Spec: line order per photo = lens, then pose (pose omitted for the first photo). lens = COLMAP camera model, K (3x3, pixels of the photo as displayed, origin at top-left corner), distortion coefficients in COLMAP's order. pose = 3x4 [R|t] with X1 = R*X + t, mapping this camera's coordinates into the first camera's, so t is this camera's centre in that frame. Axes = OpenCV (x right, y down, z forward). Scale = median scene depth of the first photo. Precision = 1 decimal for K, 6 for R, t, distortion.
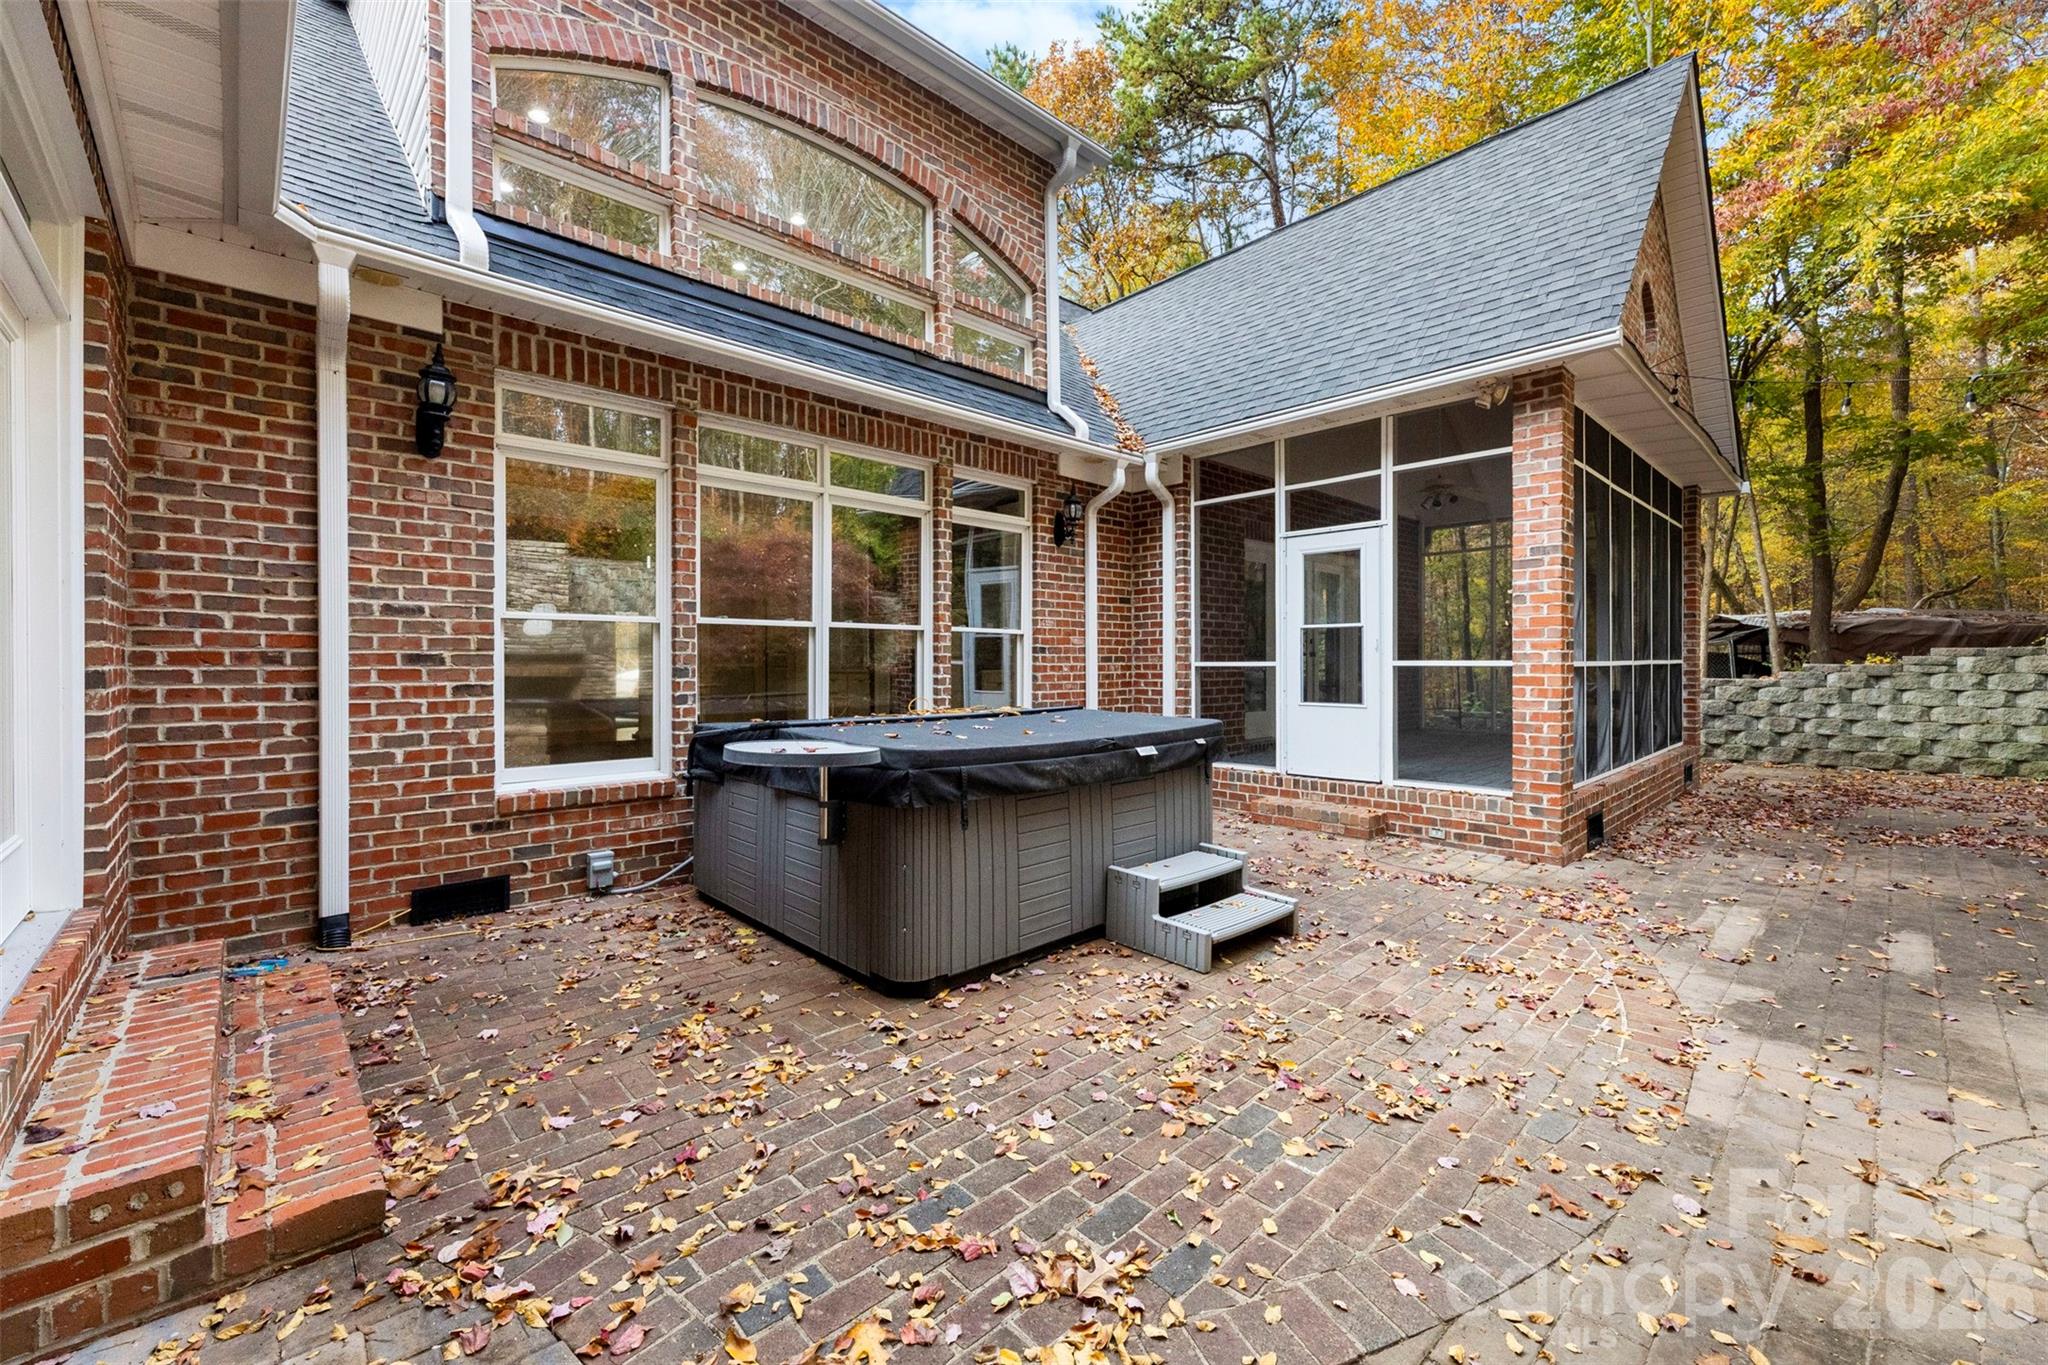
lens RADIAL K [[821.9, 0, 1022.9], [0, 821.9, 665.5], [0, 0, 1]] dist [0.000226, -0.000322]
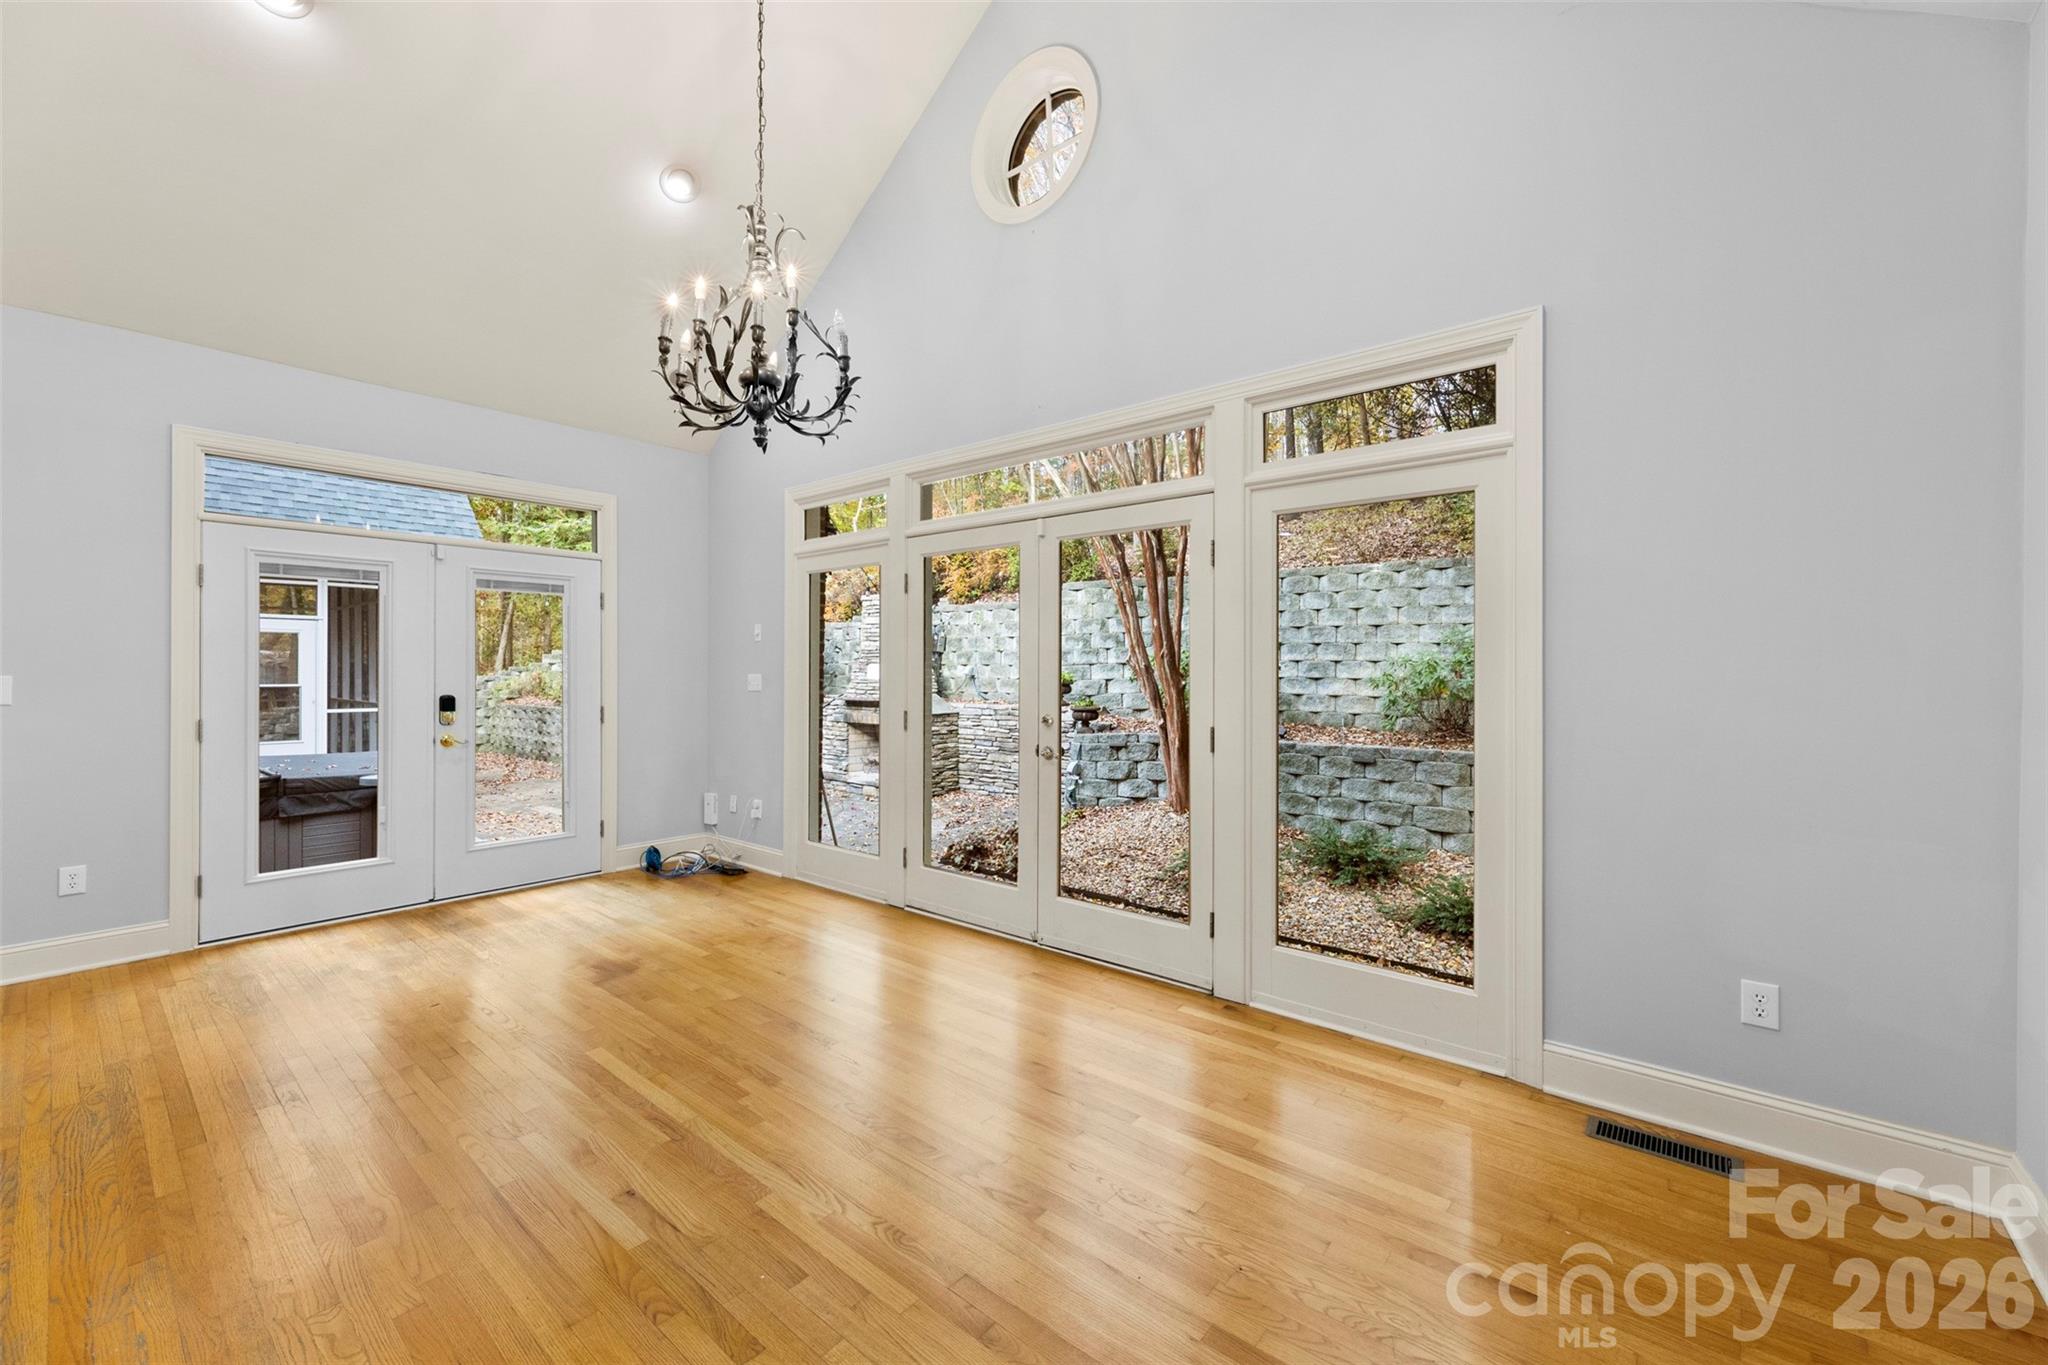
lens RADIAL K [[821.9, 0, 1025.3], [0, 821.9, 672.2], [0, 0, 1]] dist [0.000226, -0.000322]
pose [[-0.123788, 0.000433, 0.992309, -1.384134], [0.002010, 0.999998, -0.000185, -0.081637], [-0.992307, 0.001972, -0.123789, -0.111187]]
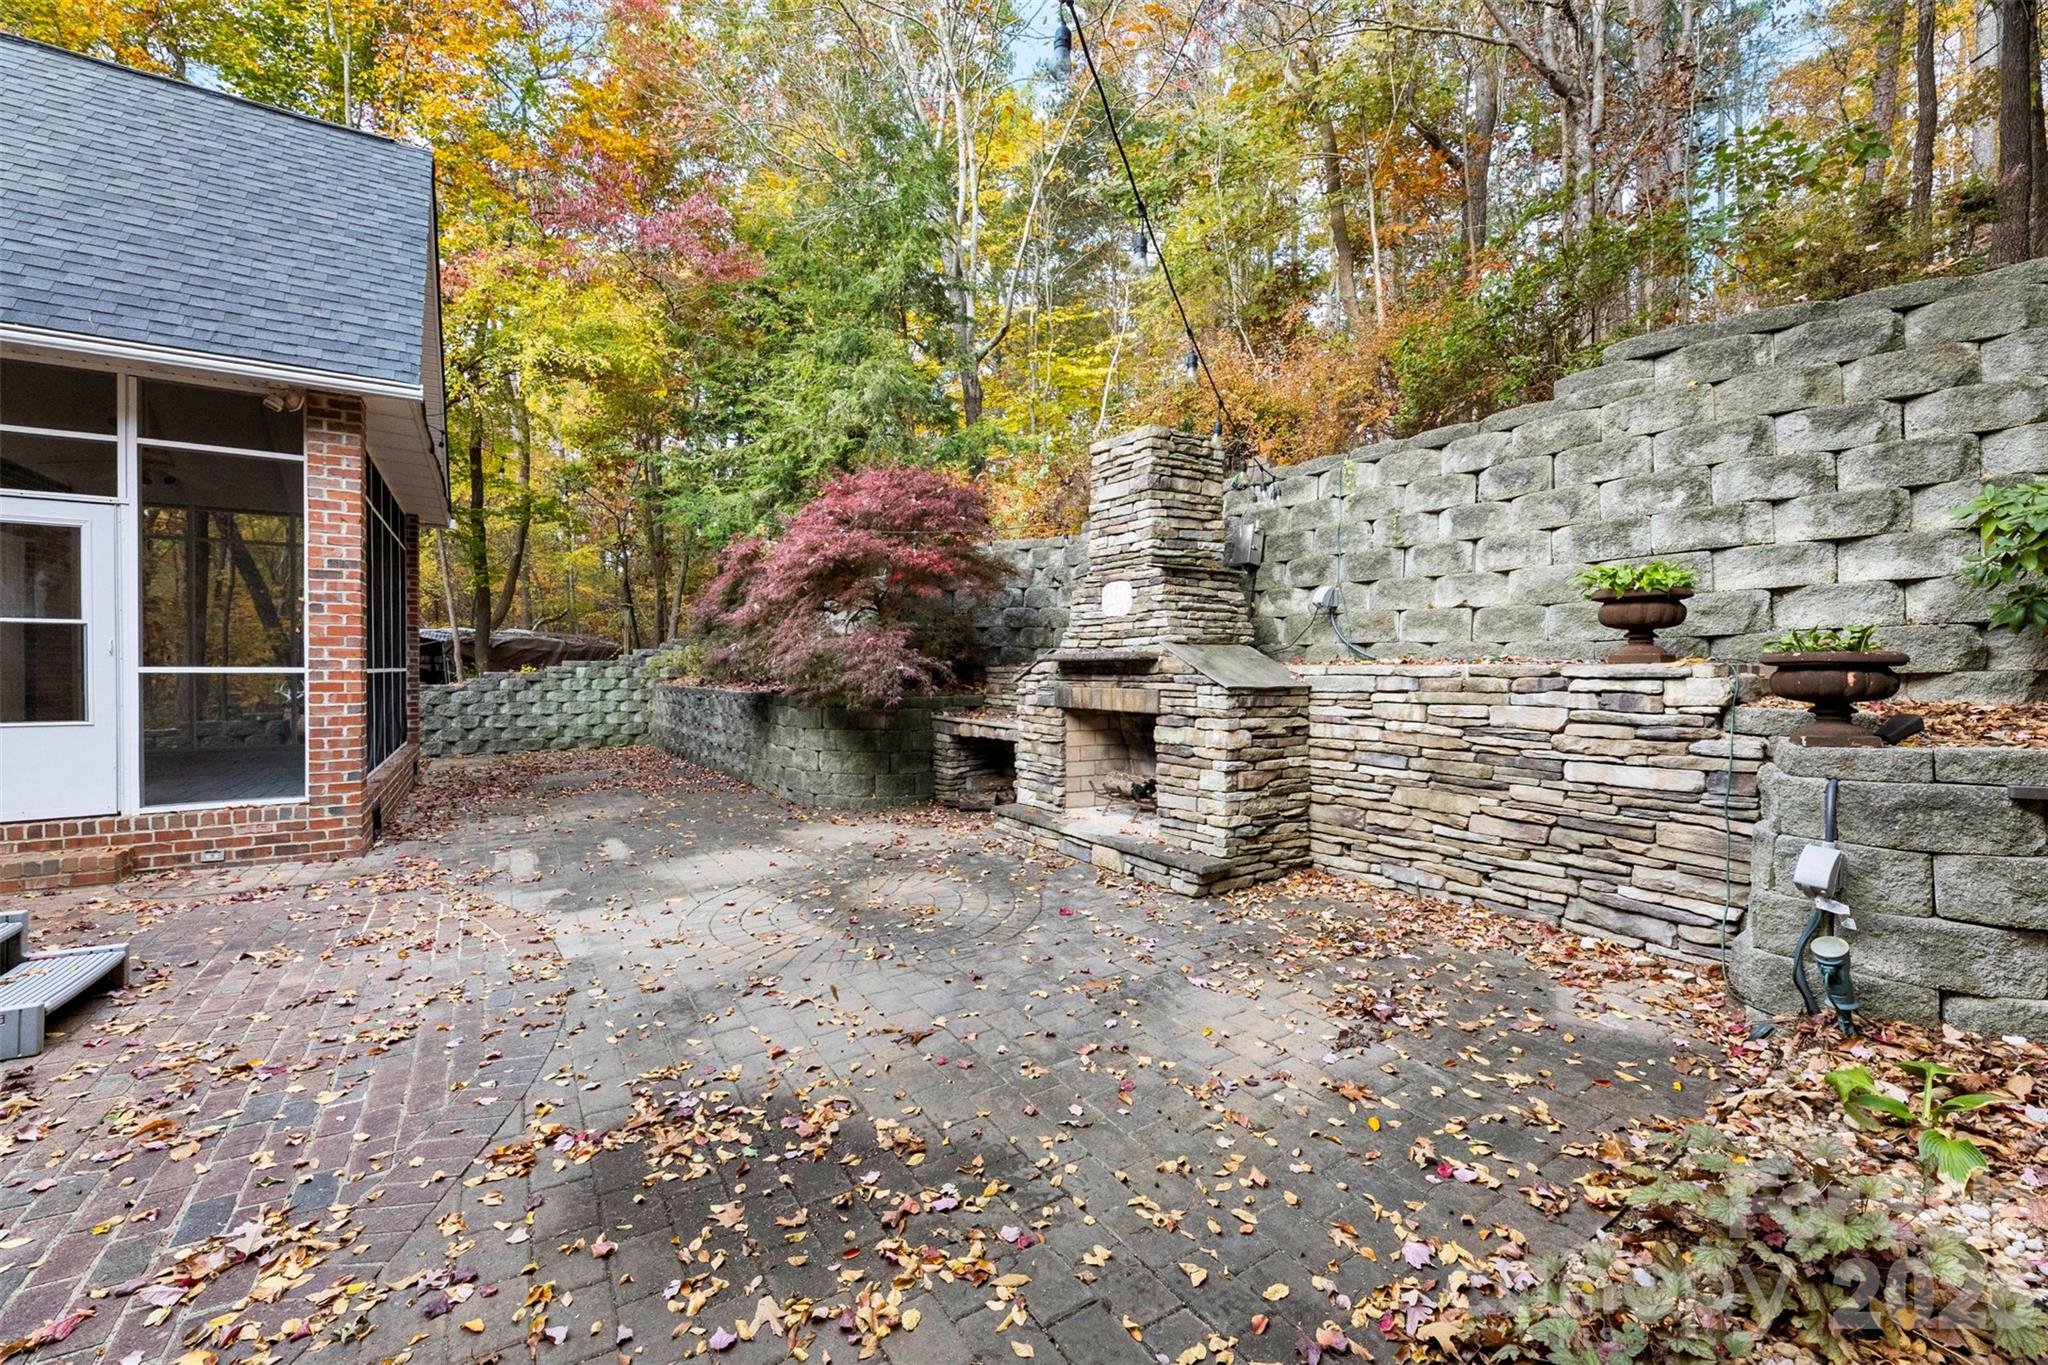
lens RADIAL K [[821.9, 0, 1025.5], [0, 821.9, 671.7], [0, 0, 1]] dist [0.000226, -0.000322]
pose [[0.181827, 0.000128, 0.983330, -0.240877], [0.003421, 0.999994, -0.000763, 0.002669], [-0.983325, 0.003502, 0.181826, -0.059522]]
